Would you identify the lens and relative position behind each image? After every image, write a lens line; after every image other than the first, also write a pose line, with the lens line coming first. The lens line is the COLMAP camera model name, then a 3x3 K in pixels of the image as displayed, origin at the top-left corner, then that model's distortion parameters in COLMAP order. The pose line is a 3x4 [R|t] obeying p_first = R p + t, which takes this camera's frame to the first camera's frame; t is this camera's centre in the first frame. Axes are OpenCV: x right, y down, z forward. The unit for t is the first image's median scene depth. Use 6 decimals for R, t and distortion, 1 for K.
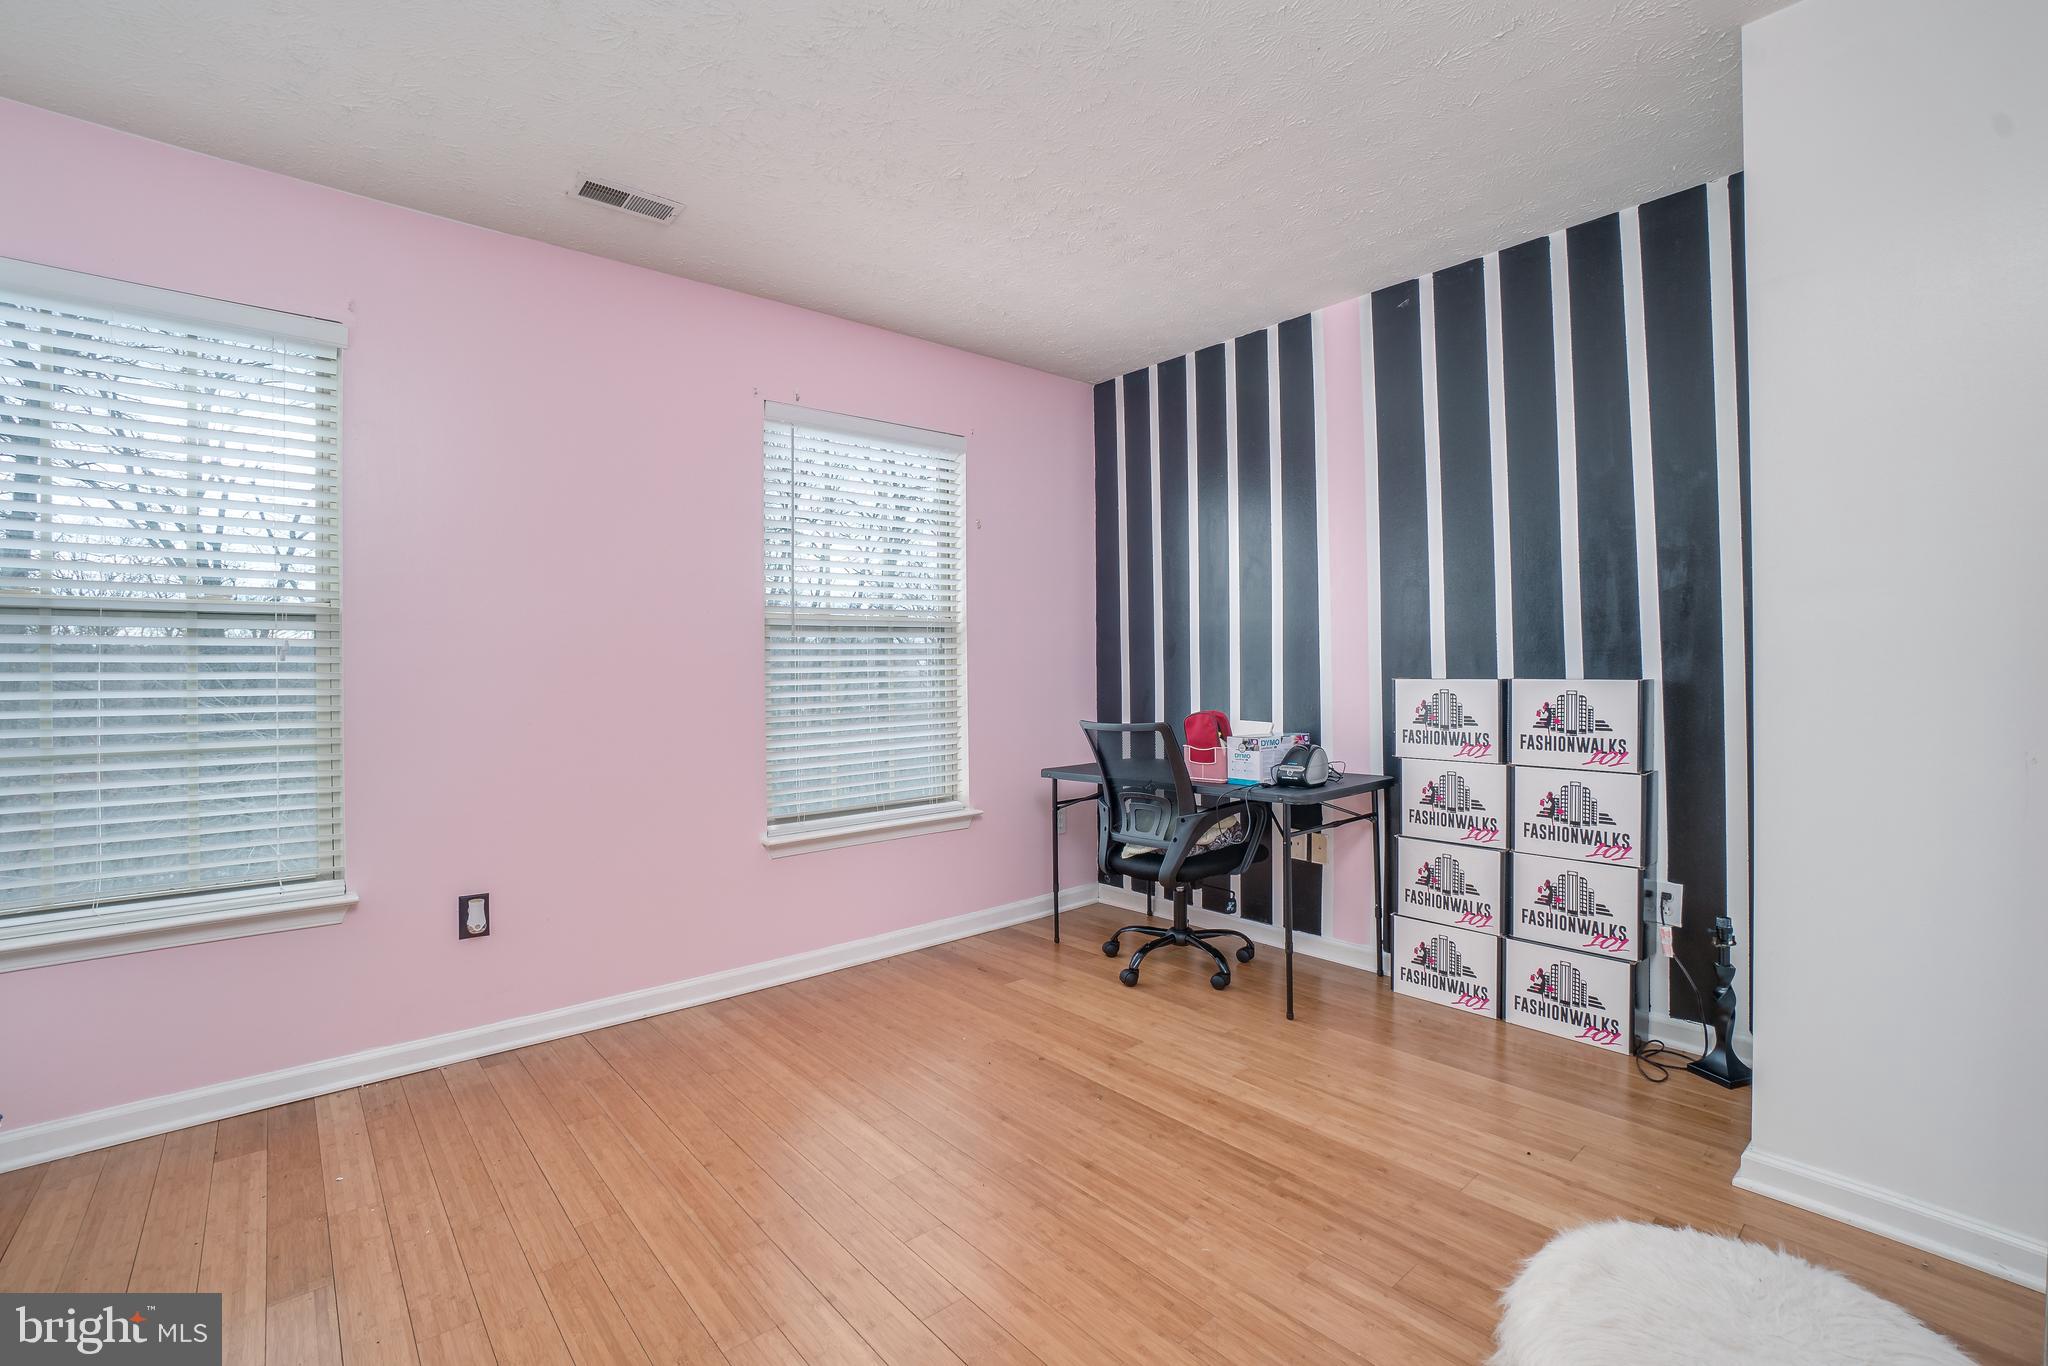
lens RADIAL K [[903.2, 0, 1026.7], [0, 903.2, 677.4], [0, 0, 1]] dist [-0.035953, 0.003930]
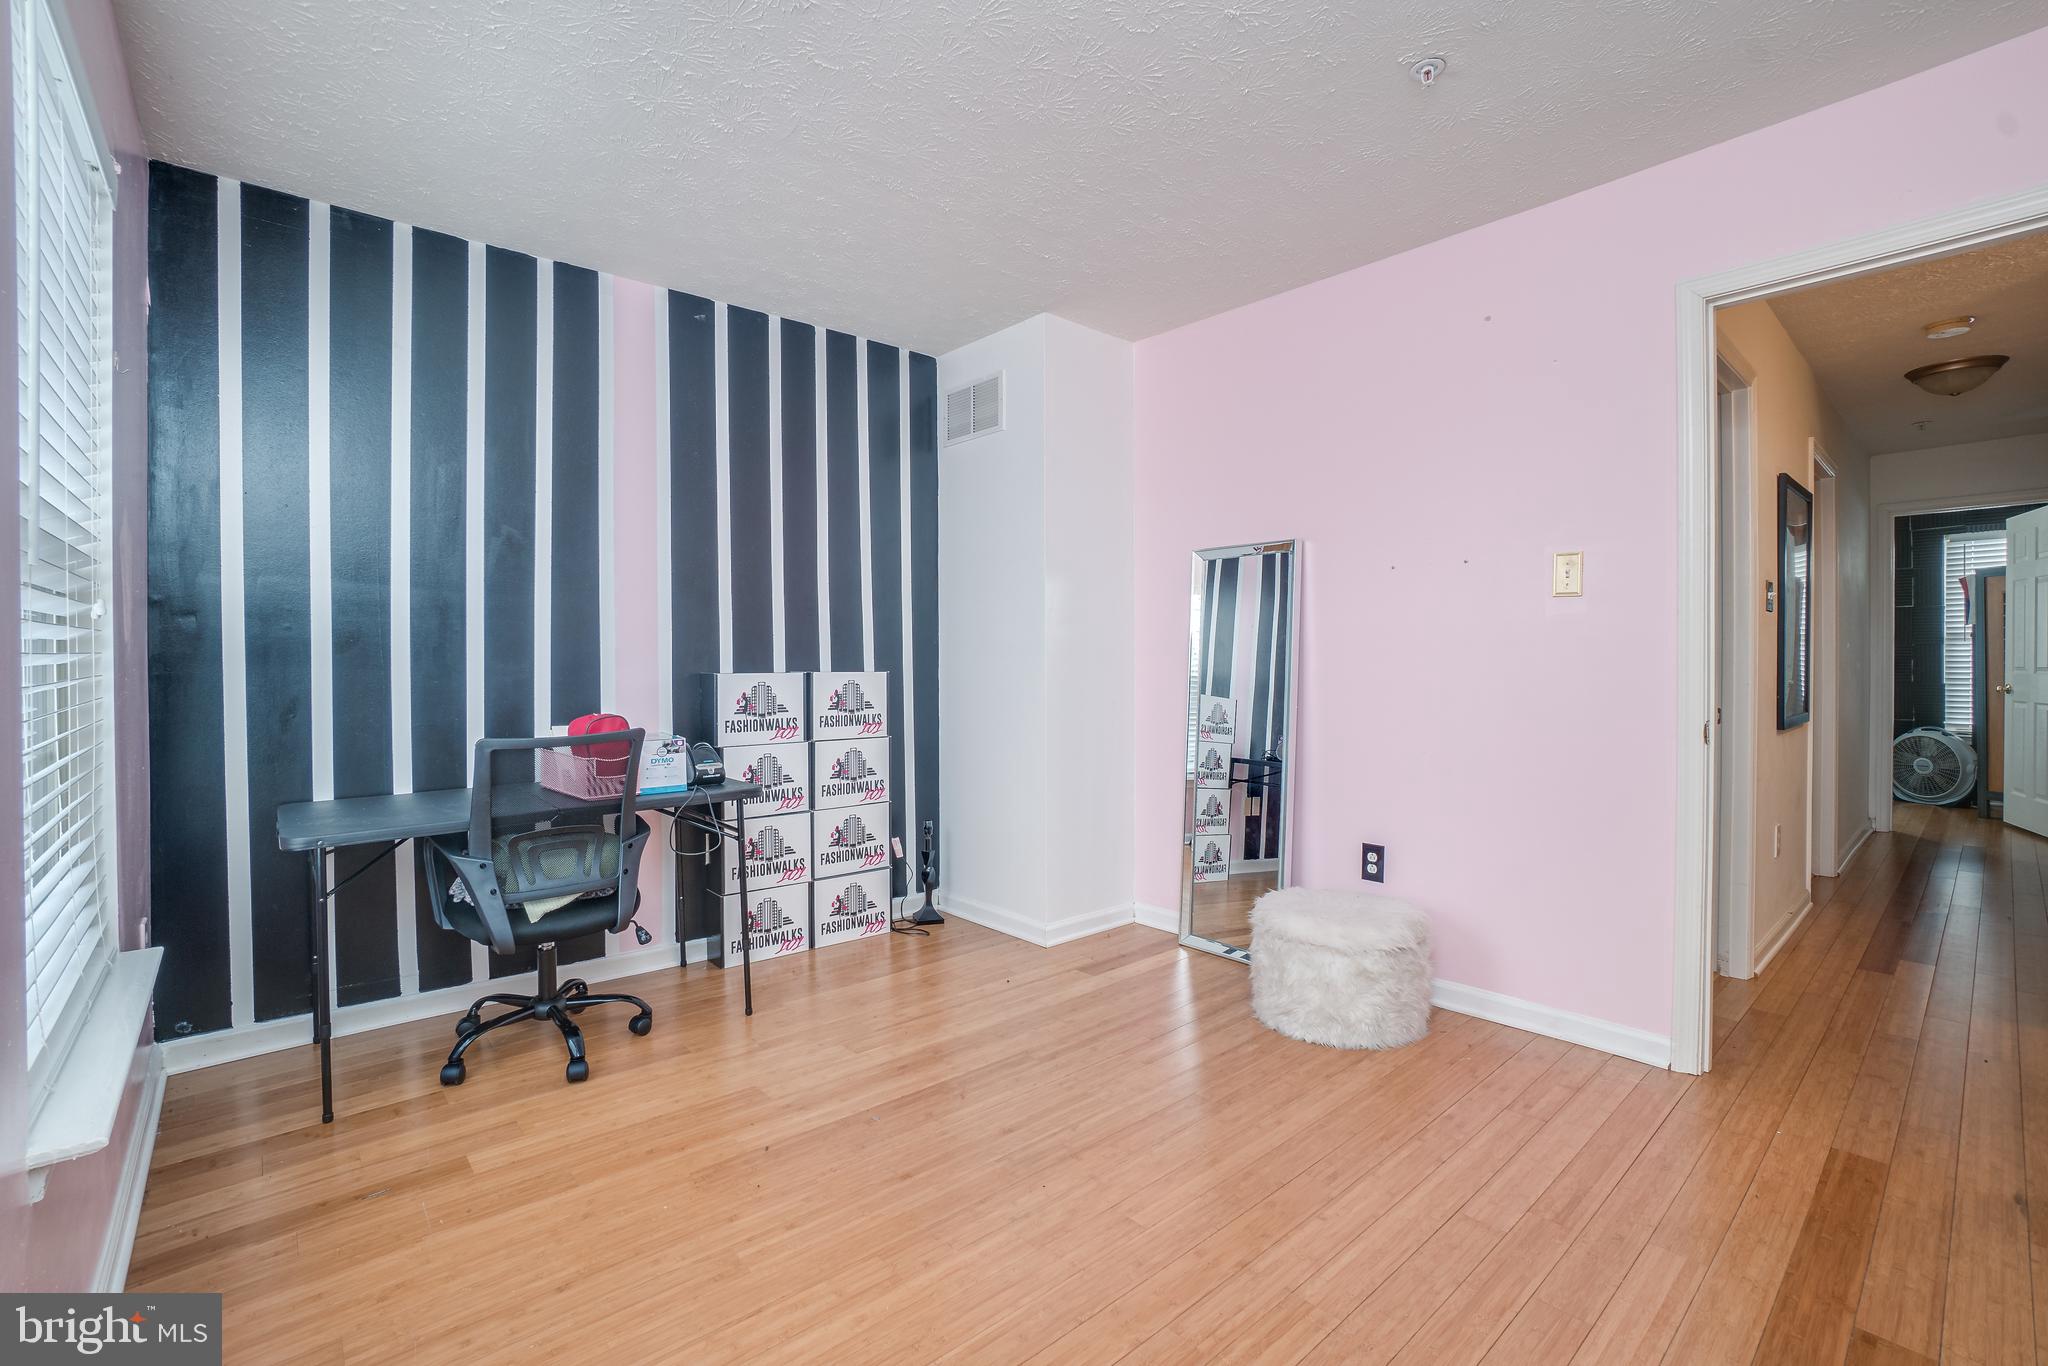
lens RADIAL K [[903.2, 0, 1022.8], [0, 903.2, 668.5], [0, 0, 1]] dist [-0.035953, 0.003930]
pose [[0.005521, -0.000300, 0.999985, -0.698895], [0.011822, 0.999930, 0.000234, -0.000431], [-0.999915, 0.011821, 0.005525, 0.684716]]
